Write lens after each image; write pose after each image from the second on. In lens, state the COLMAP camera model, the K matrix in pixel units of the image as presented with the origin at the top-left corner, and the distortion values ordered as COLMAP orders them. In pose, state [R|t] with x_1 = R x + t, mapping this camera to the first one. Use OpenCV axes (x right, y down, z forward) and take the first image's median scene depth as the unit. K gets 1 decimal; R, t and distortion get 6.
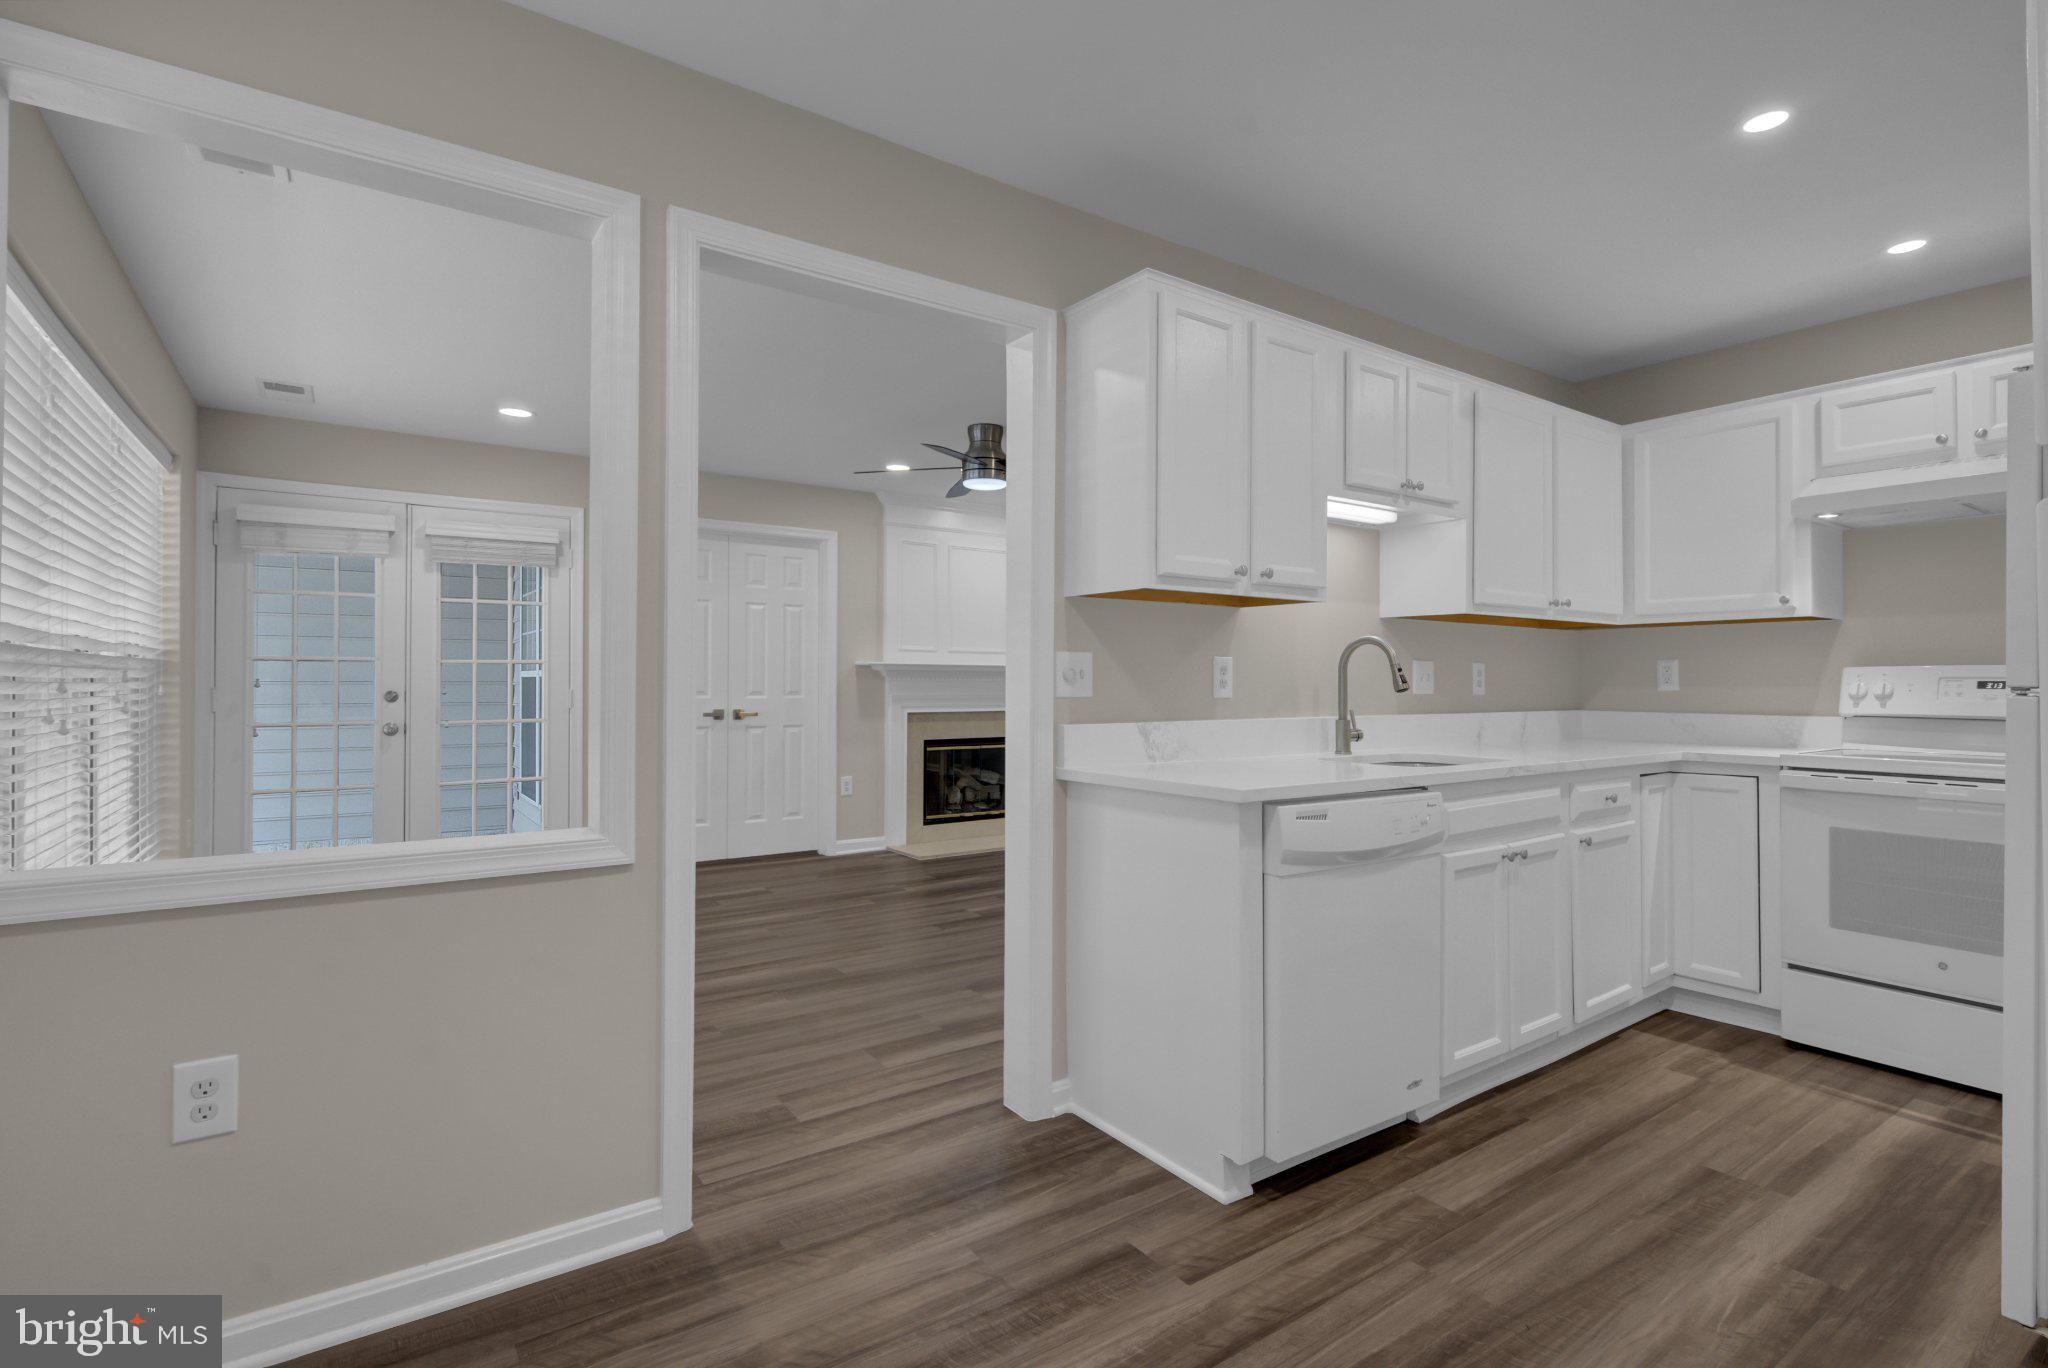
lens RADIAL K [[975.2, 0, 1024.8], [0, 975.2, 664.7], [0, 0, 1]] dist [0.003790, -0.003264]
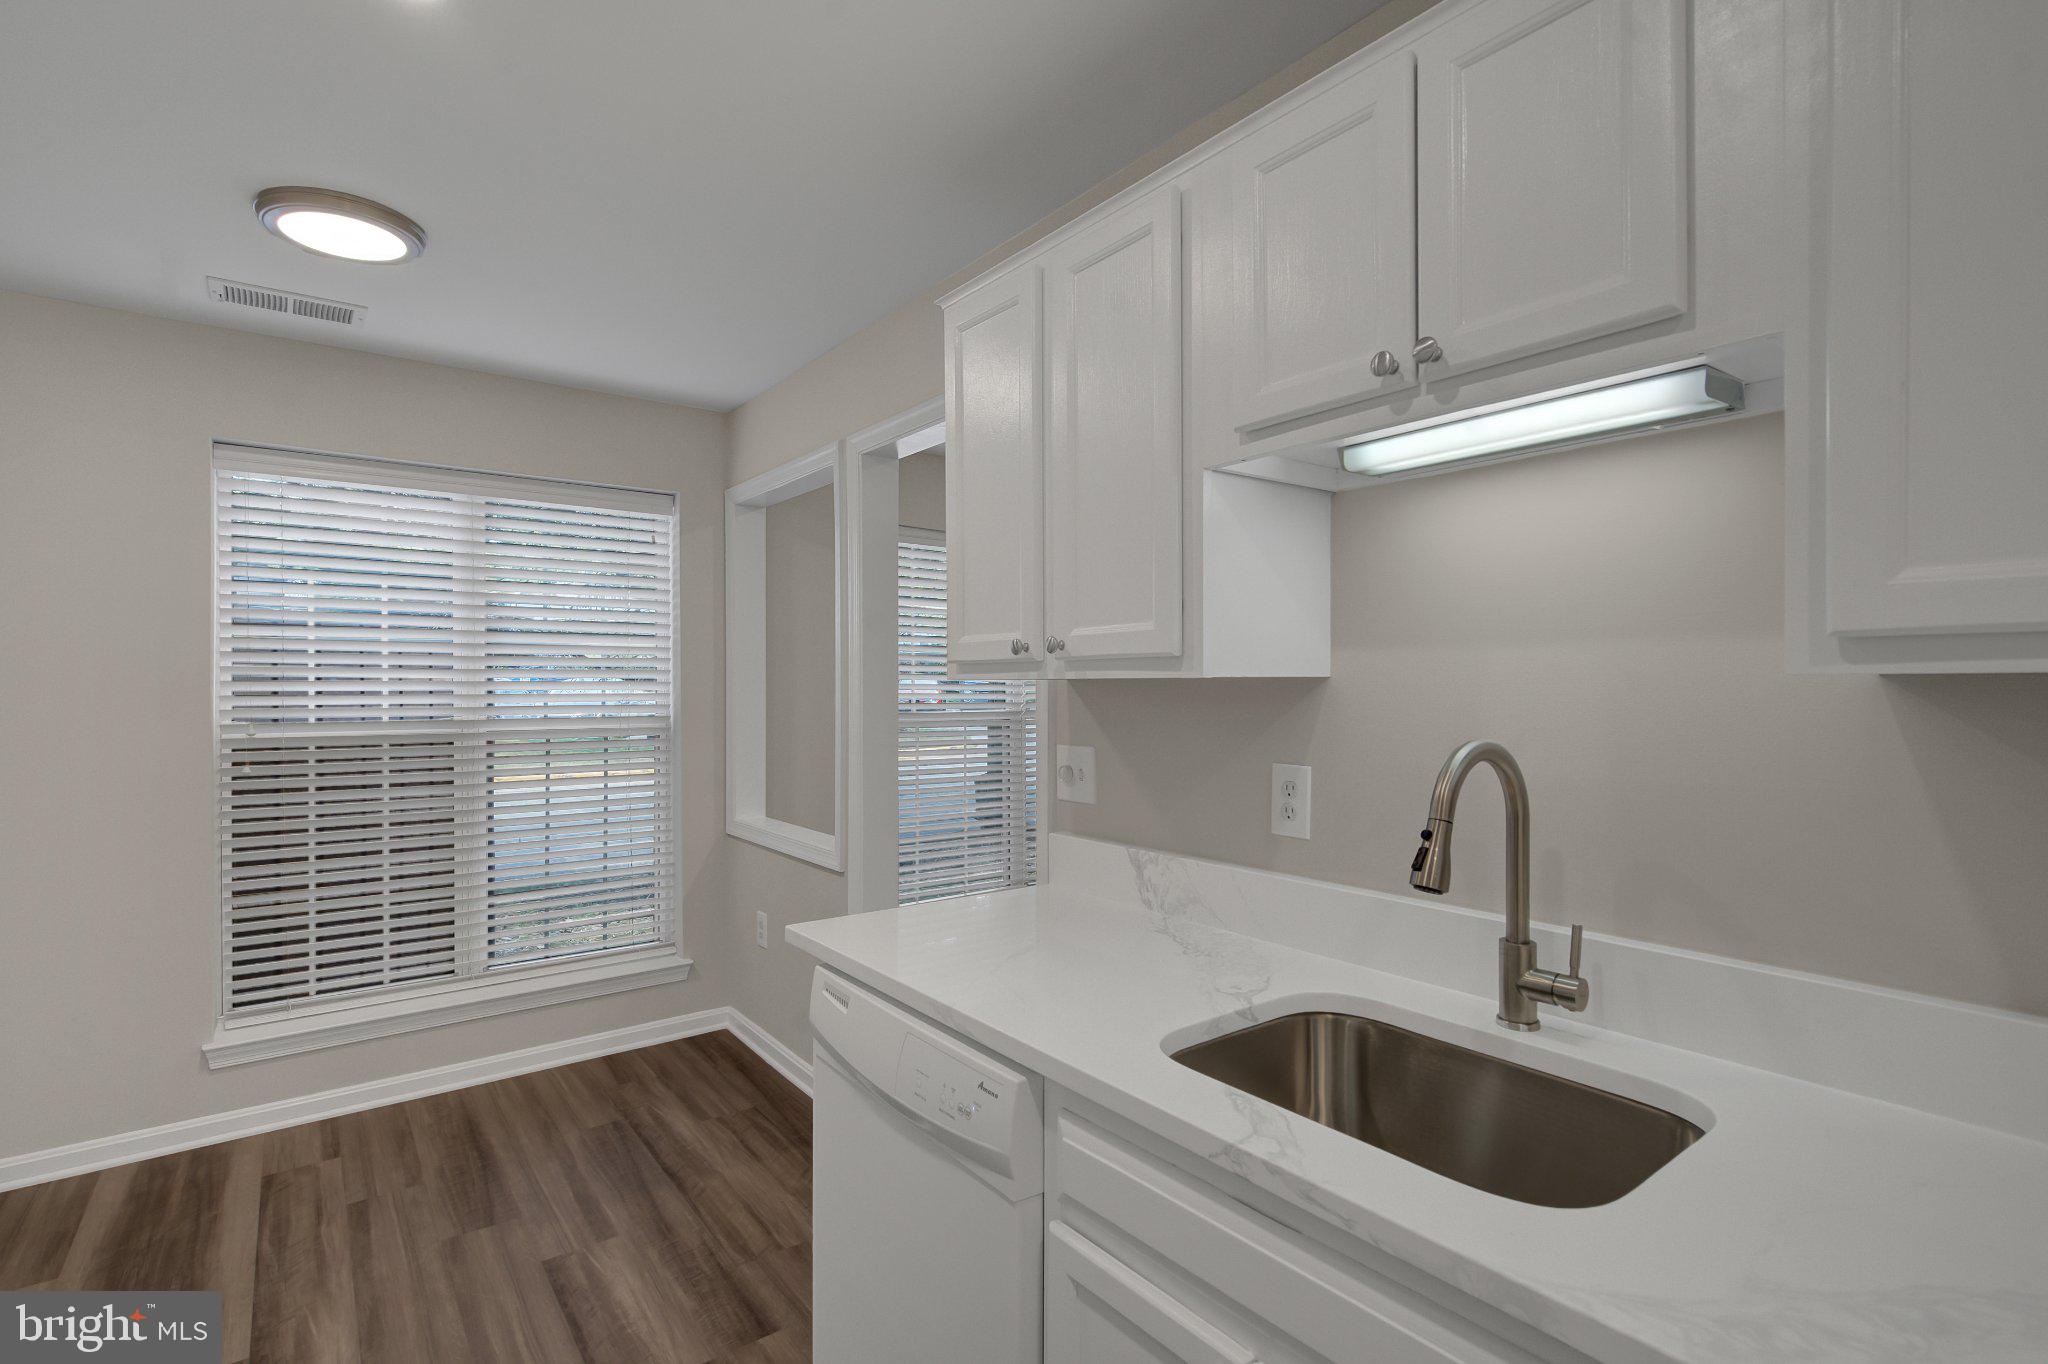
lens RADIAL K [[975.2, 0, 1021.0], [0, 975.2, 684.0], [0, 0, 1]] dist [0.003790, -0.003264]
pose [[0.031971, -0.000948, -0.999488, 0.783277], [0.025657, 0.999671, -0.000127, -0.060450], [0.999159, -0.025640, 0.031985, 0.841774]]
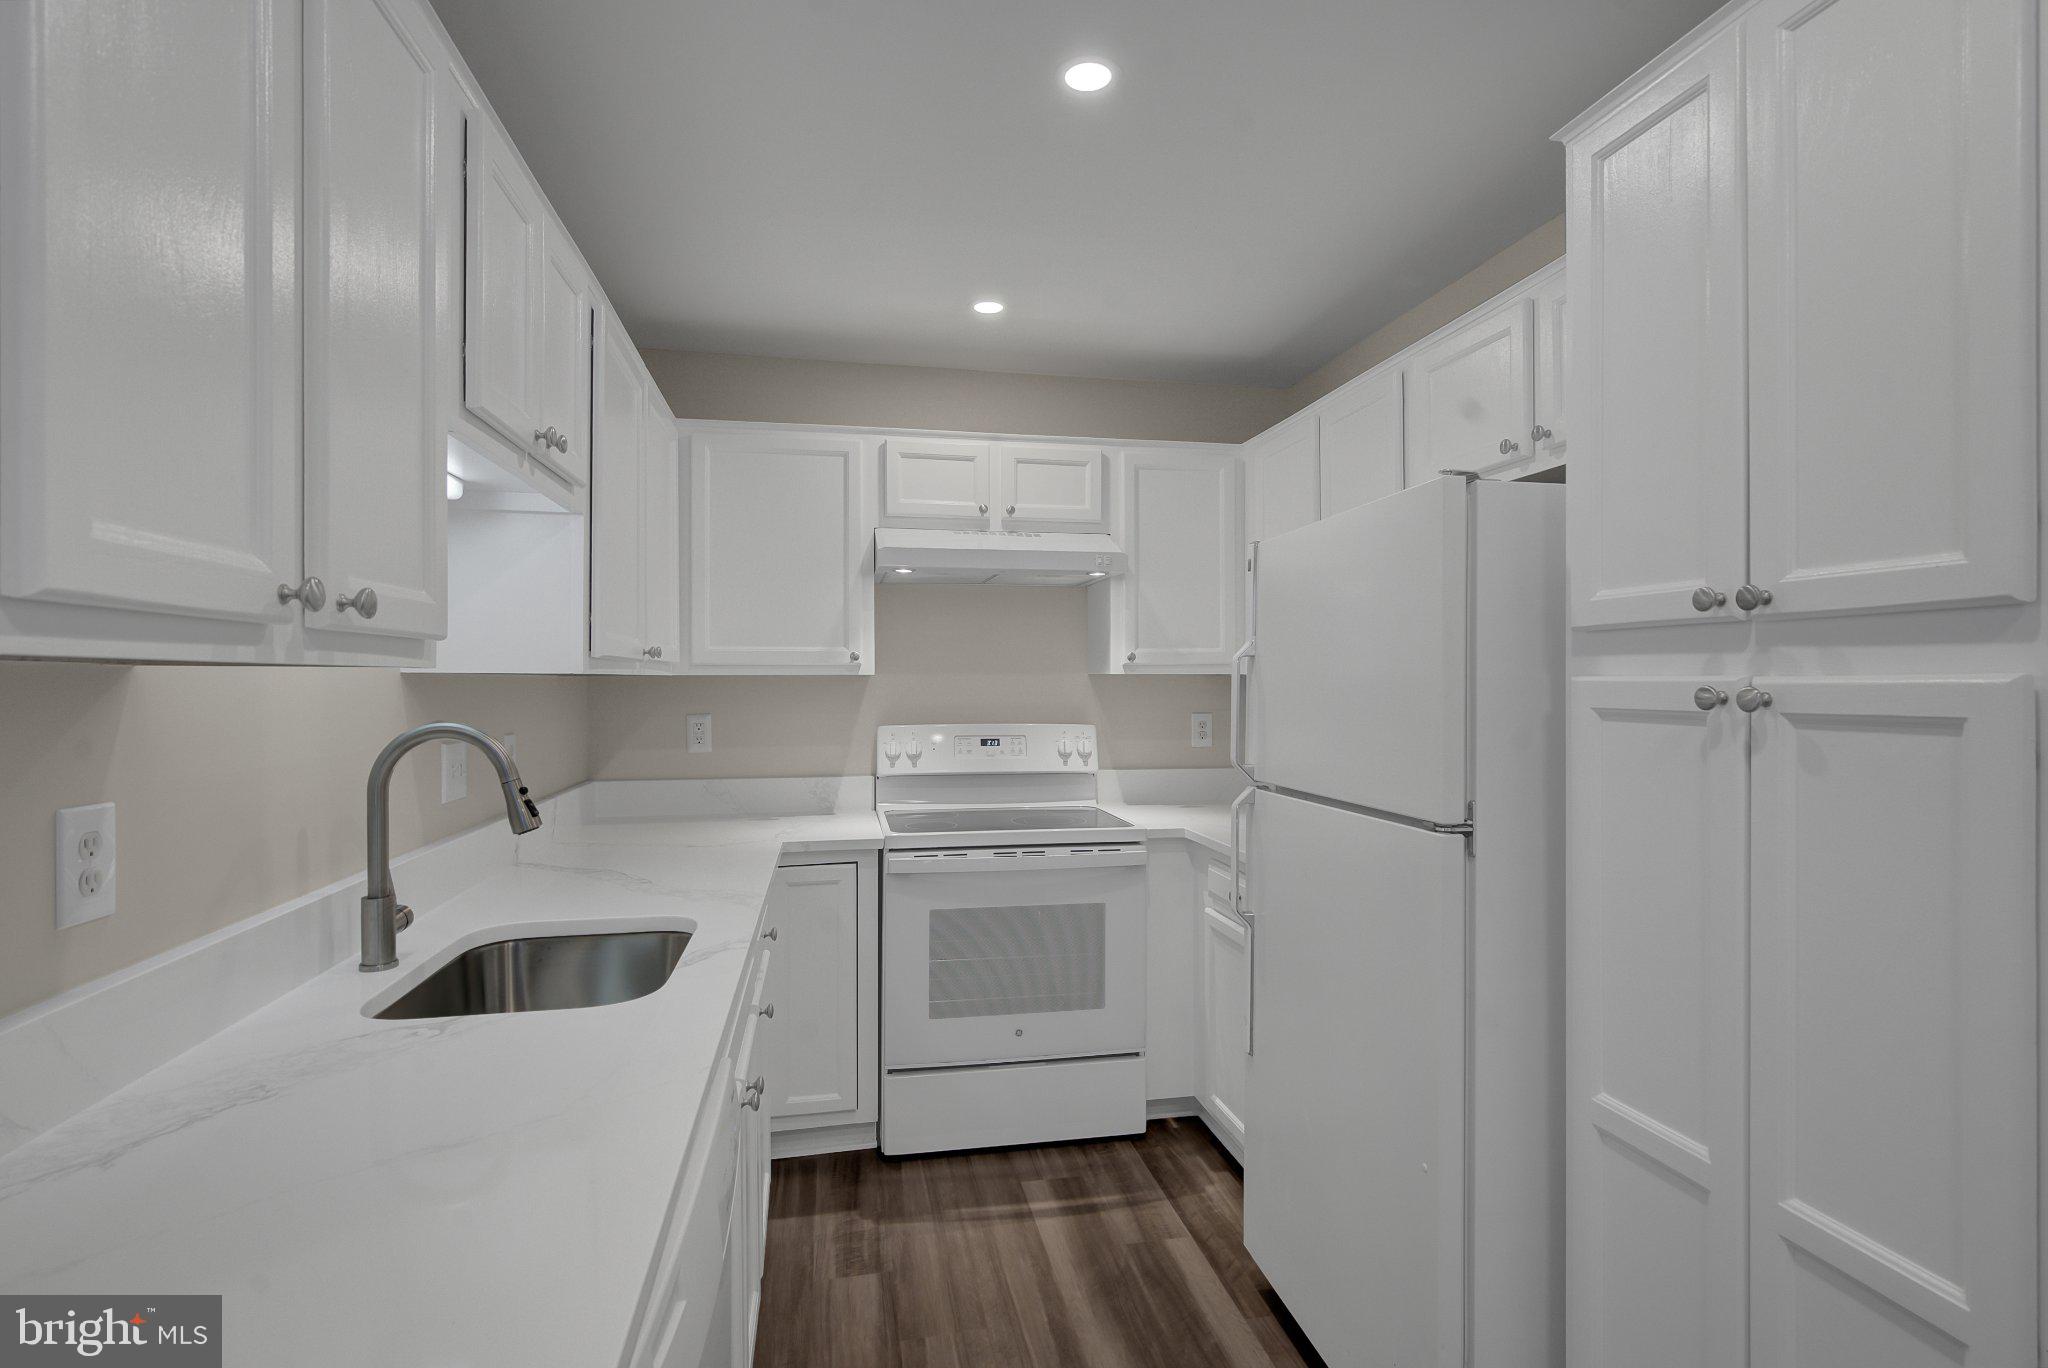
lens RADIAL K [[975.2, 0, 1023.5], [0, 975.2, 684.5], [0, 0, 1]] dist [0.003790, -0.003264]
pose [[0.405660, -0.007199, 0.913996, 0.018283], [-0.014929, 0.999783, 0.014501, -0.063720], [-0.913902, -0.019528, 0.405464, 0.557743]]
